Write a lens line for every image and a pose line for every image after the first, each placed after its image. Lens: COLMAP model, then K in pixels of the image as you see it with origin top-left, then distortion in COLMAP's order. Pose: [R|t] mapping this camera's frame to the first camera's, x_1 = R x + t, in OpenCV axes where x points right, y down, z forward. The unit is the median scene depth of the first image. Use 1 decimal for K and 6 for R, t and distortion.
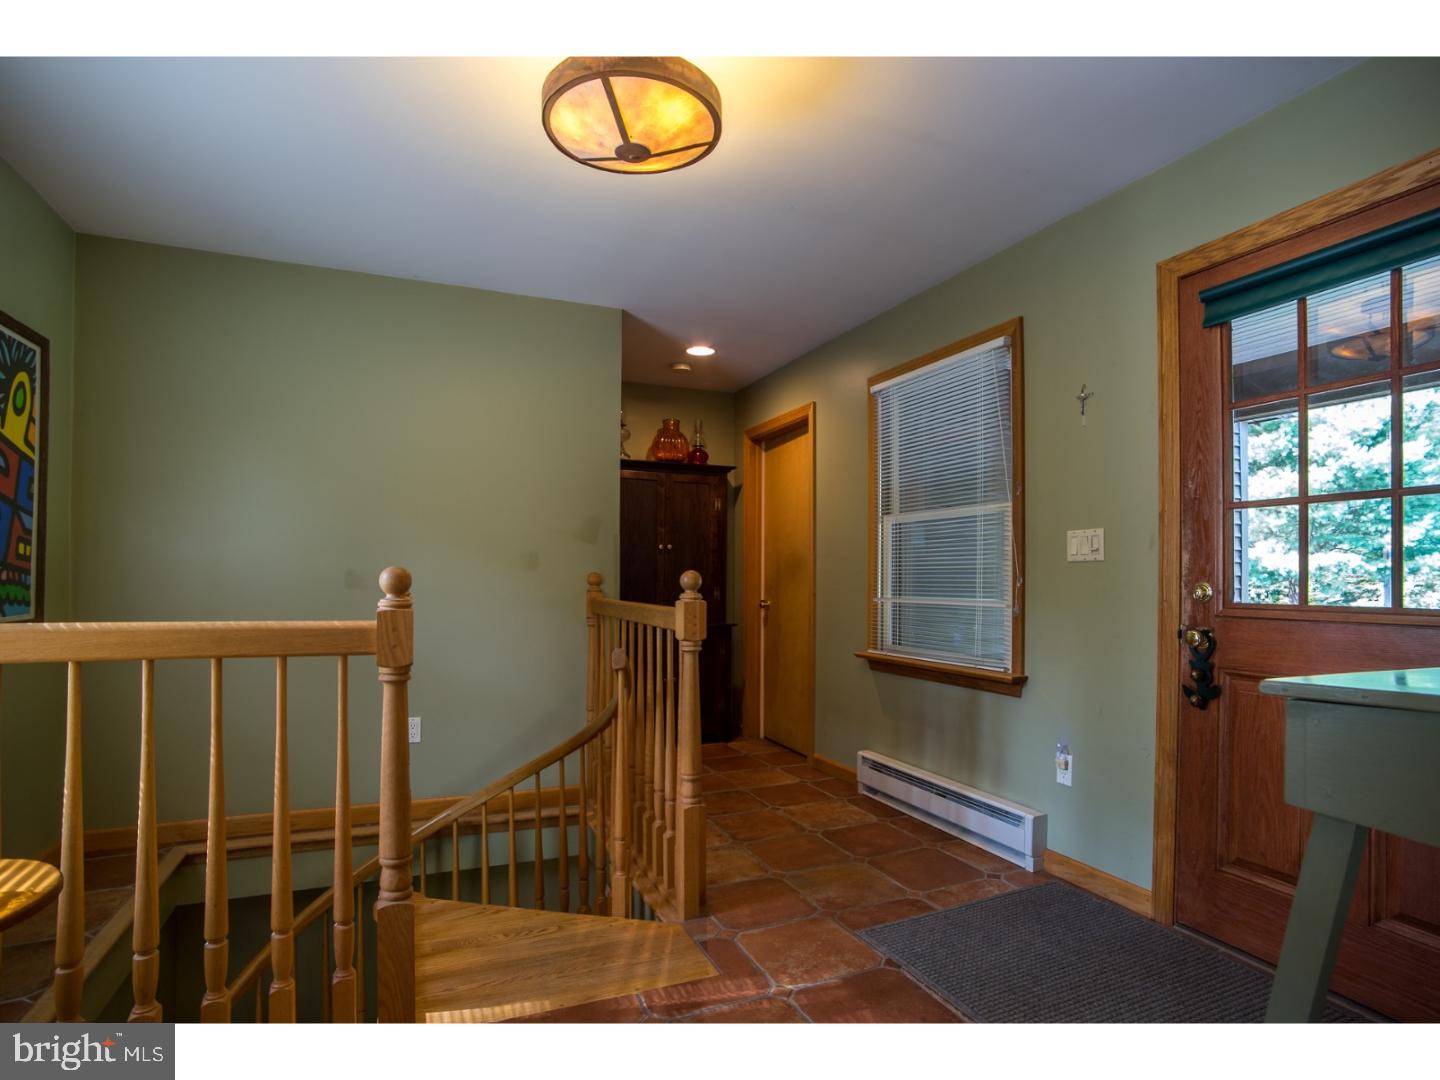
lens RADIAL K [[722.4, 0, 725.1], [0, 722.4, 550.9], [0, 0, 1]] dist [-0.081817, 0.044810]
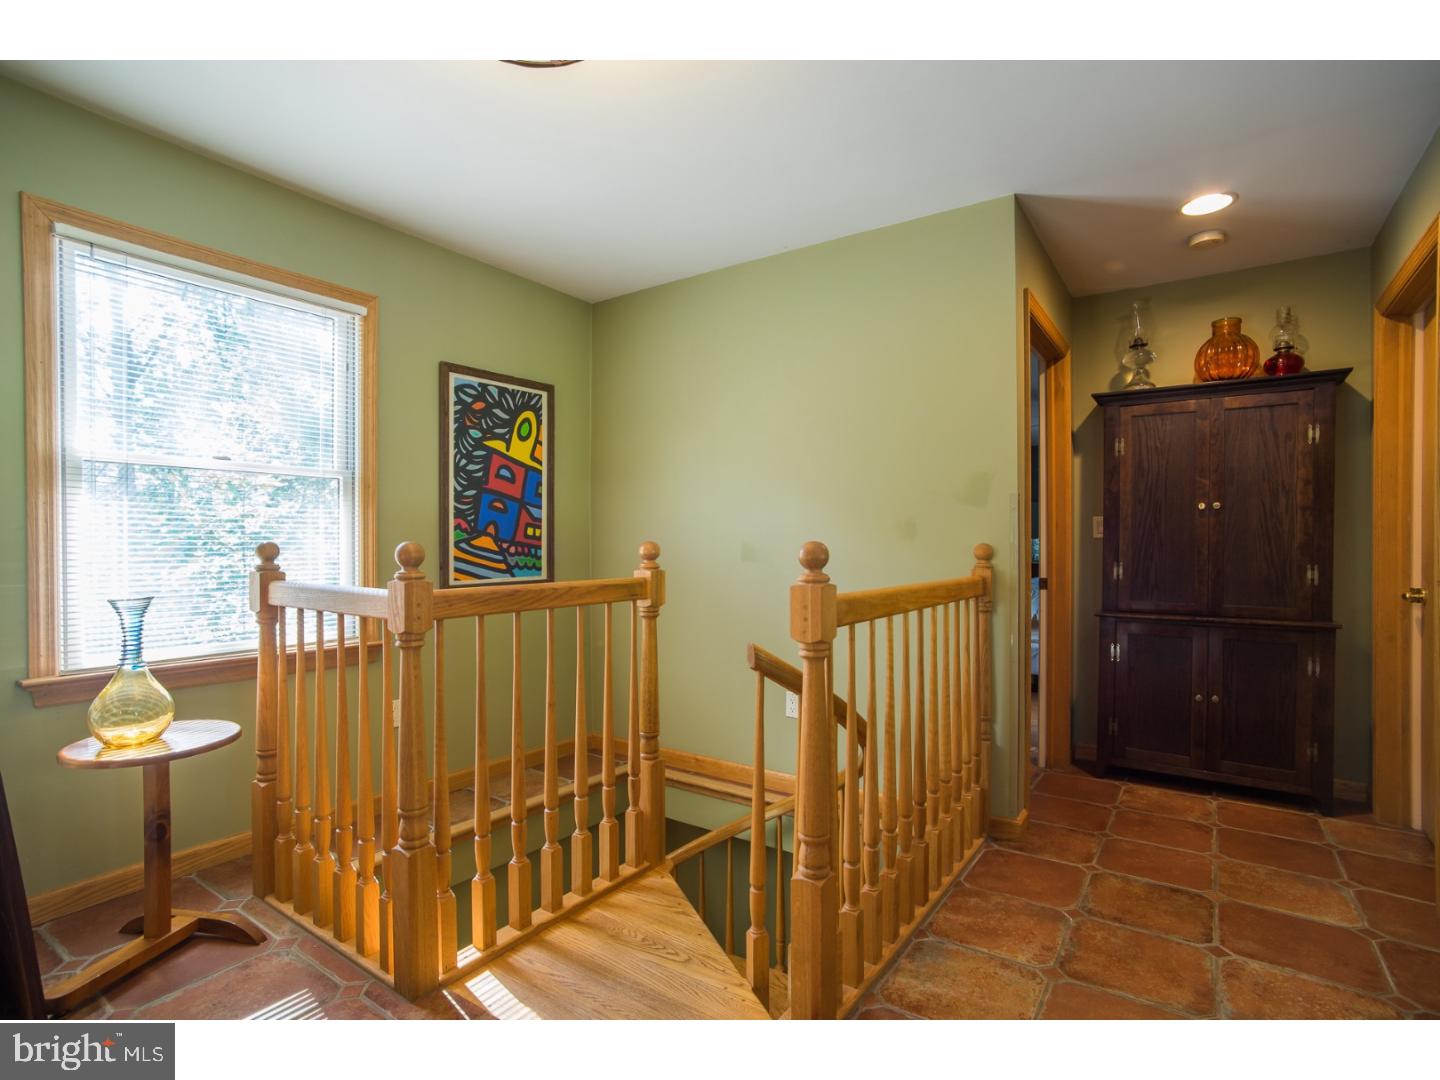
lens RADIAL K [[697.6, 0, 720.0], [0, 697.6, 540.0], [0, 0, 1]] dist [-0.074378, 0.038492]
pose [[0.548755, -0.013061, -0.835881, 0.410544], [0.031170, 0.999502, 0.004845, 0.019441], [0.835402, -0.028713, 0.548889, 0.505708]]
